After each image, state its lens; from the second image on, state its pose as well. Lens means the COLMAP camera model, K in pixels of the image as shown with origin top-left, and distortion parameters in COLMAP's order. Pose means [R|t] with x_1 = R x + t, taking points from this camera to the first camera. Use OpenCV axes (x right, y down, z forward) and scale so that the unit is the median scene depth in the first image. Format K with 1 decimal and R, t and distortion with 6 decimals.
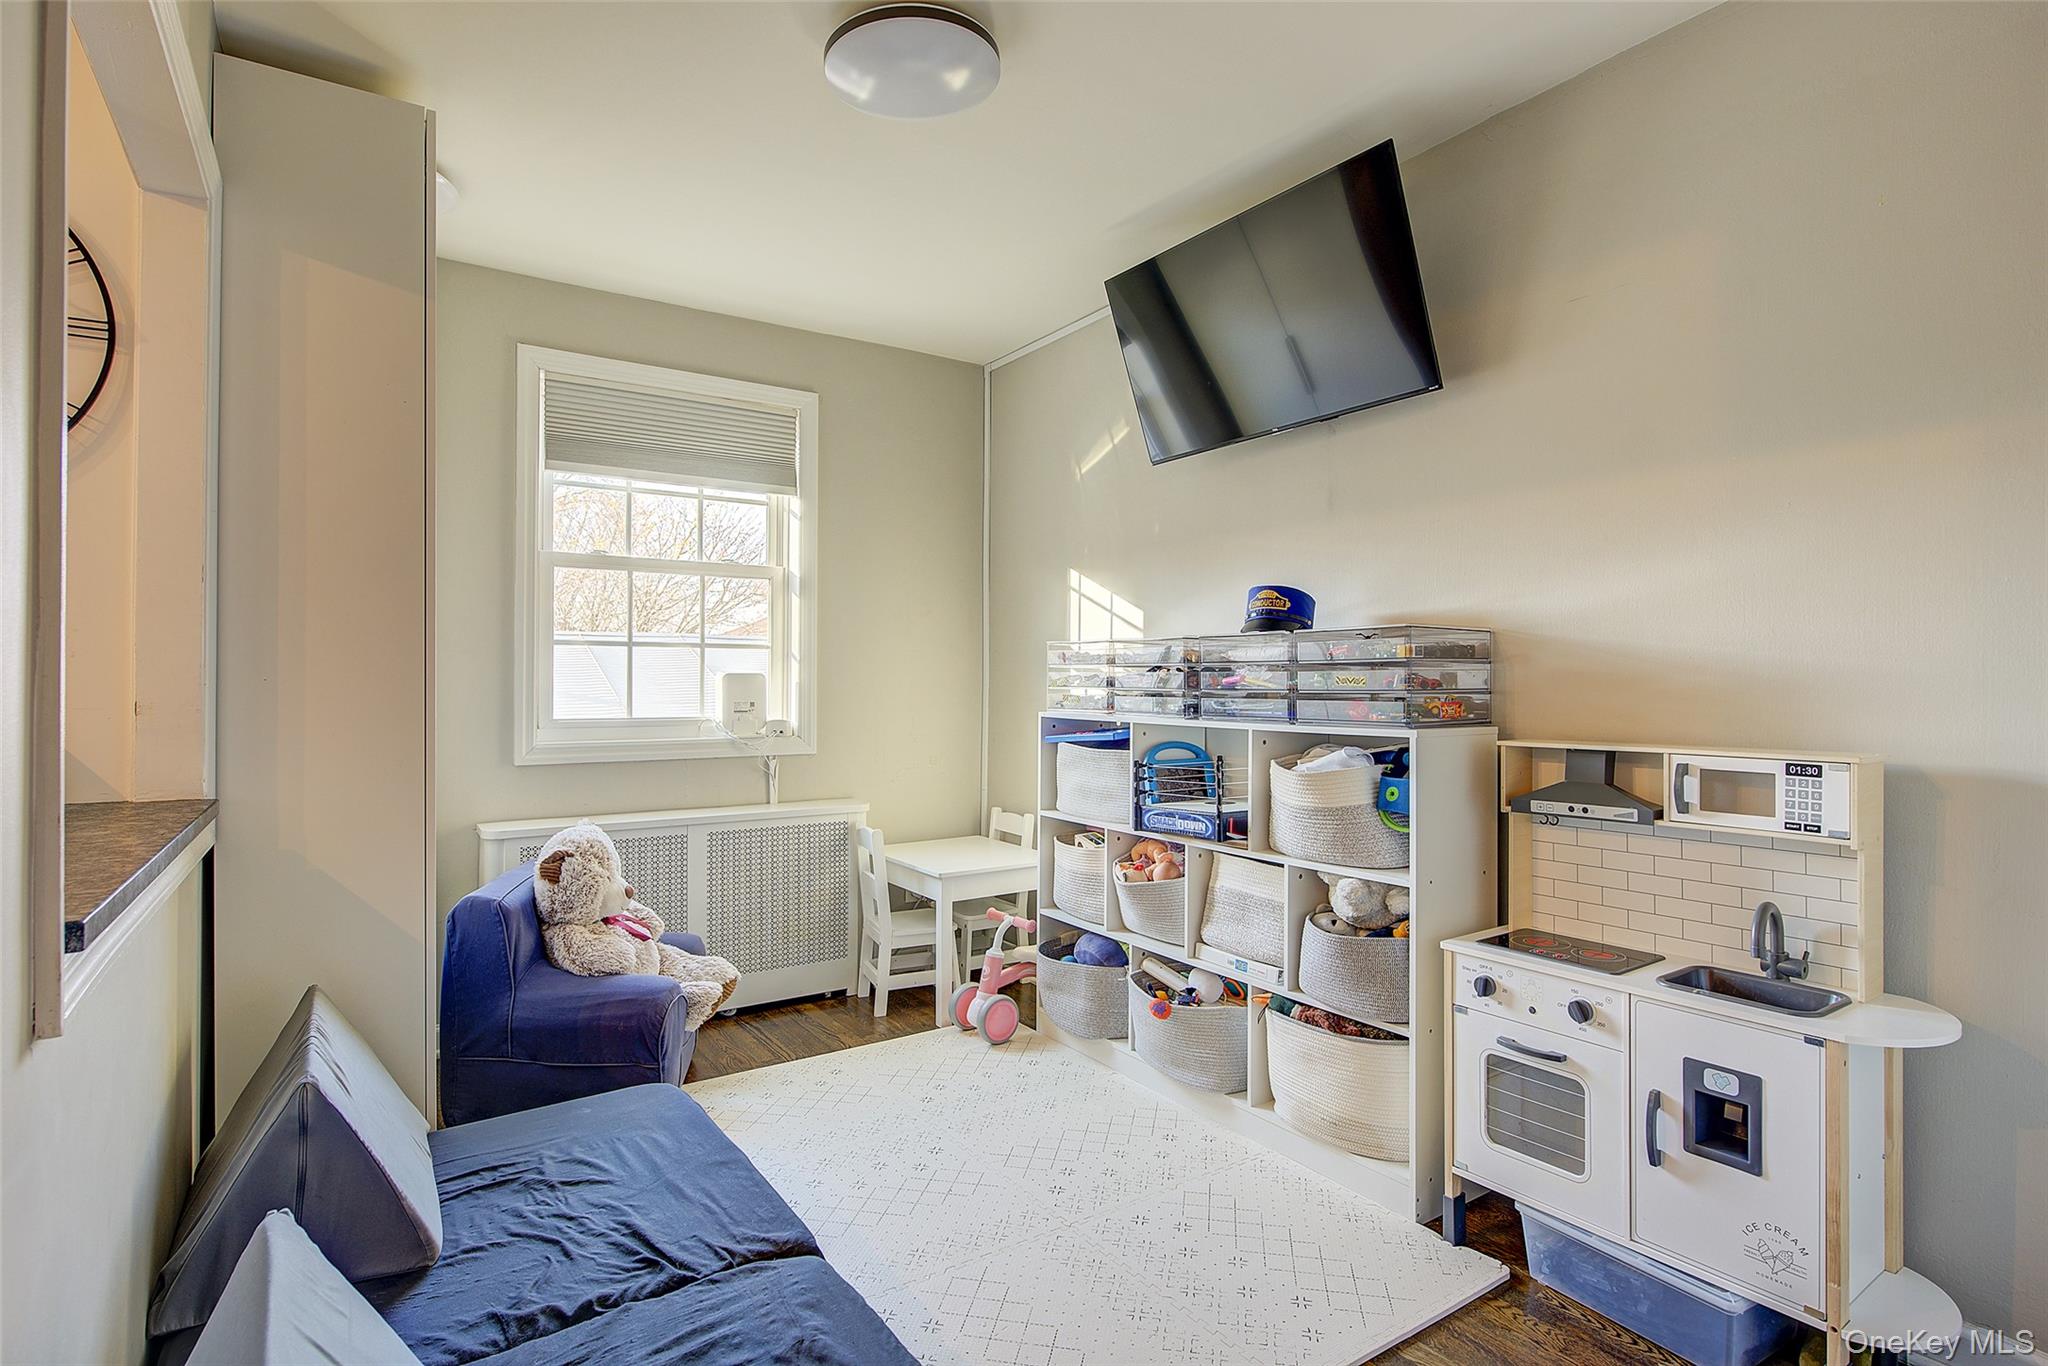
lens RADIAL K [[1038.0, 0, 1020.7], [0, 1038.0, 681.4], [0, 0, 1]] dist [0.007120, -0.004121]
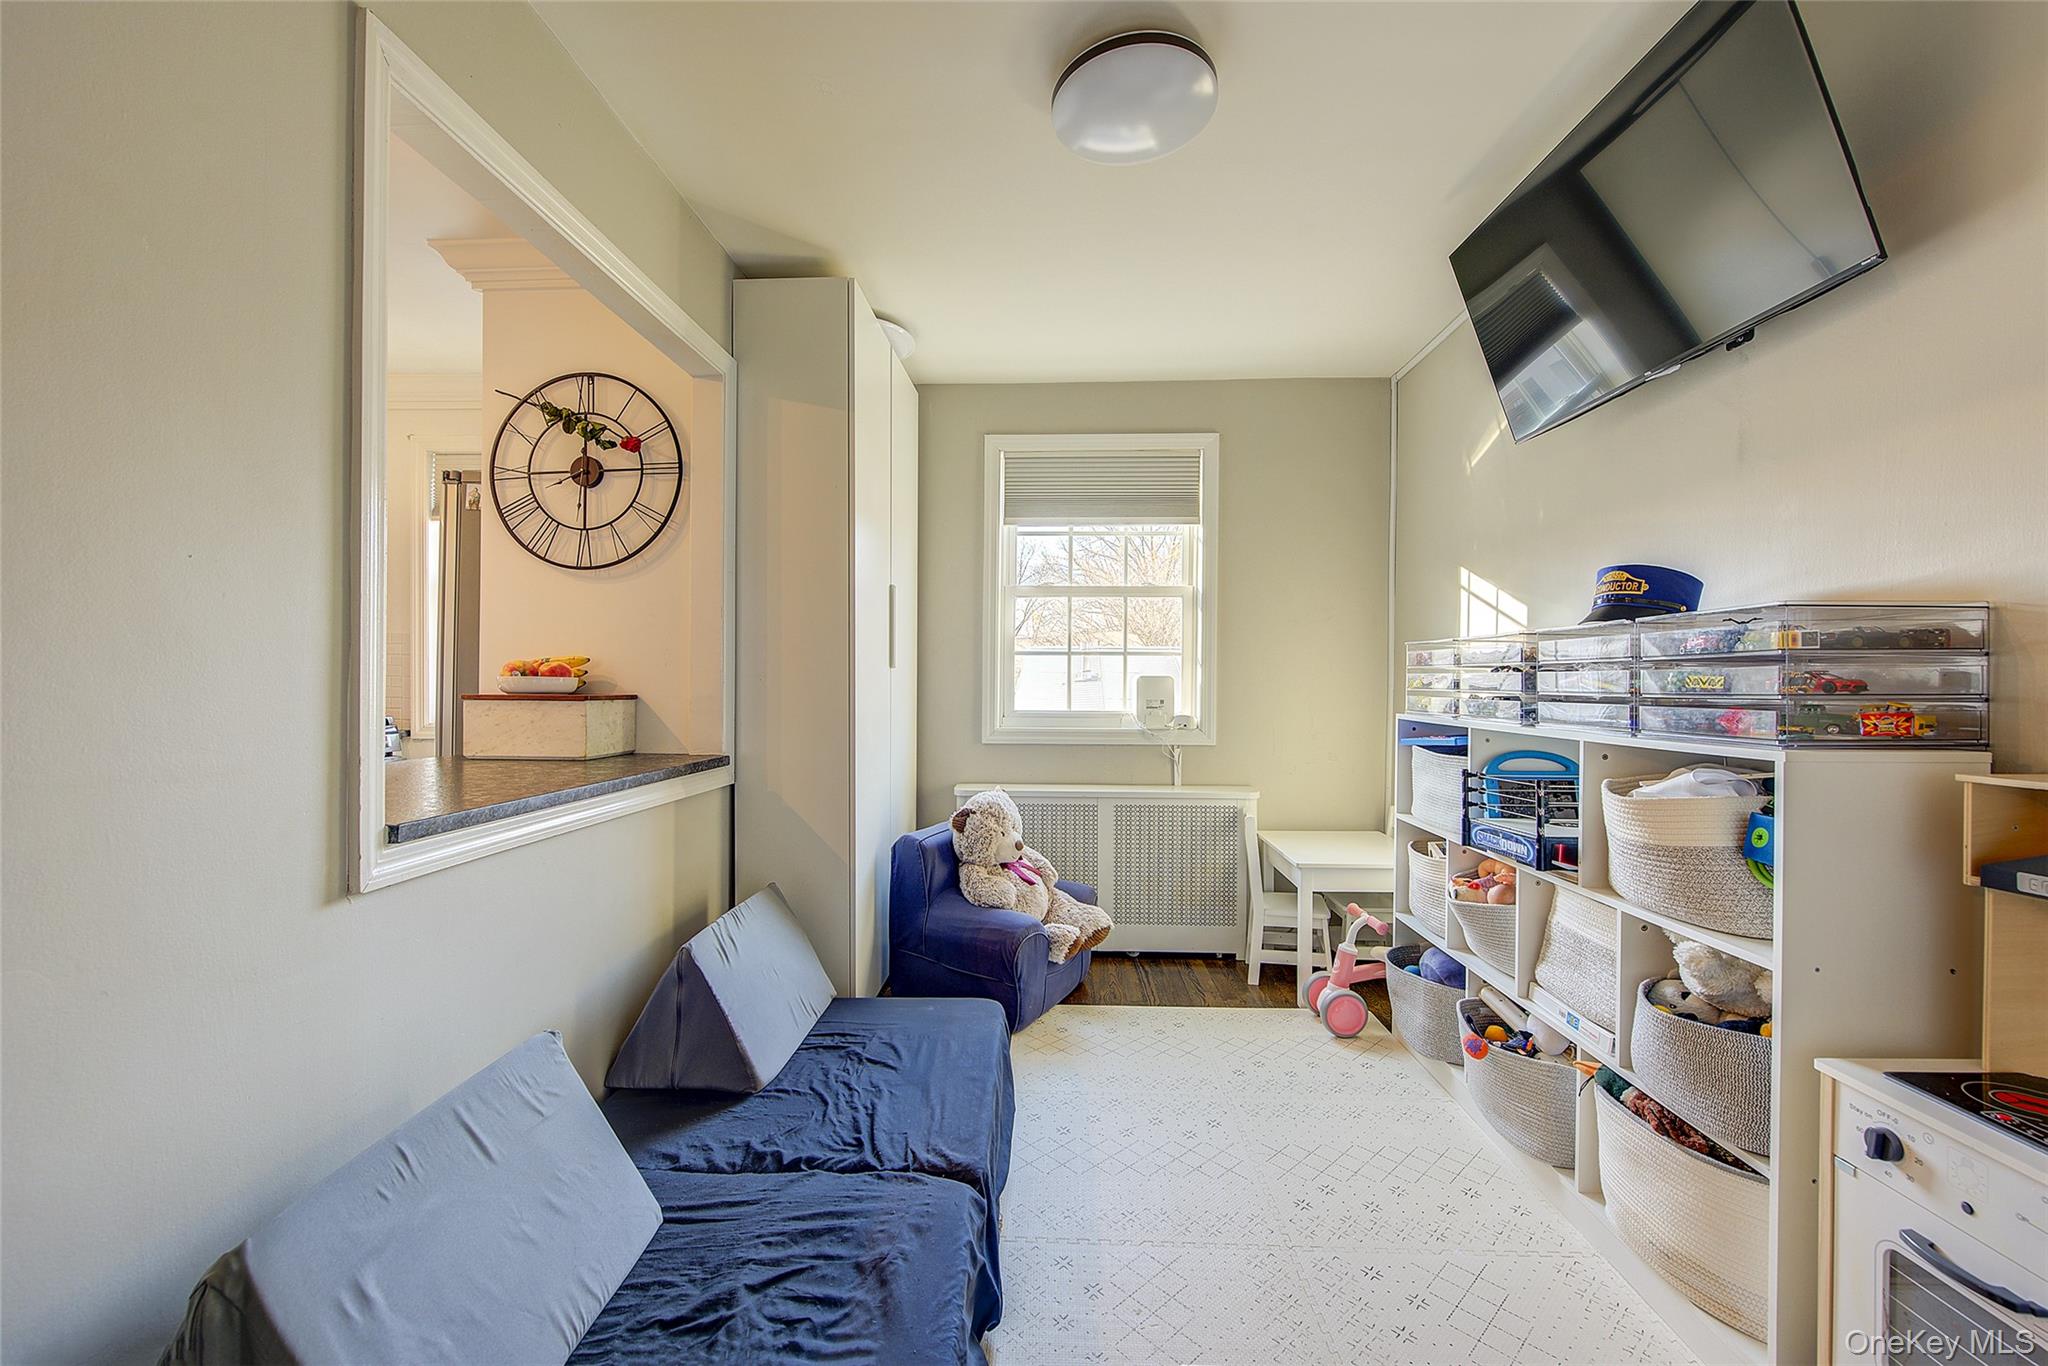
lens RADIAL K [[816.3, 0, 1016.8], [0, 816.3, 688.2], [0, 0, 1]] dist [0.003716, -0.002452]
pose [[0.807410, 0.006197, -0.589958, 0.238176], [-0.003312, 0.999977, 0.005971, 0.002009], [0.589981, -0.002867, 0.807412, 0.201623]]
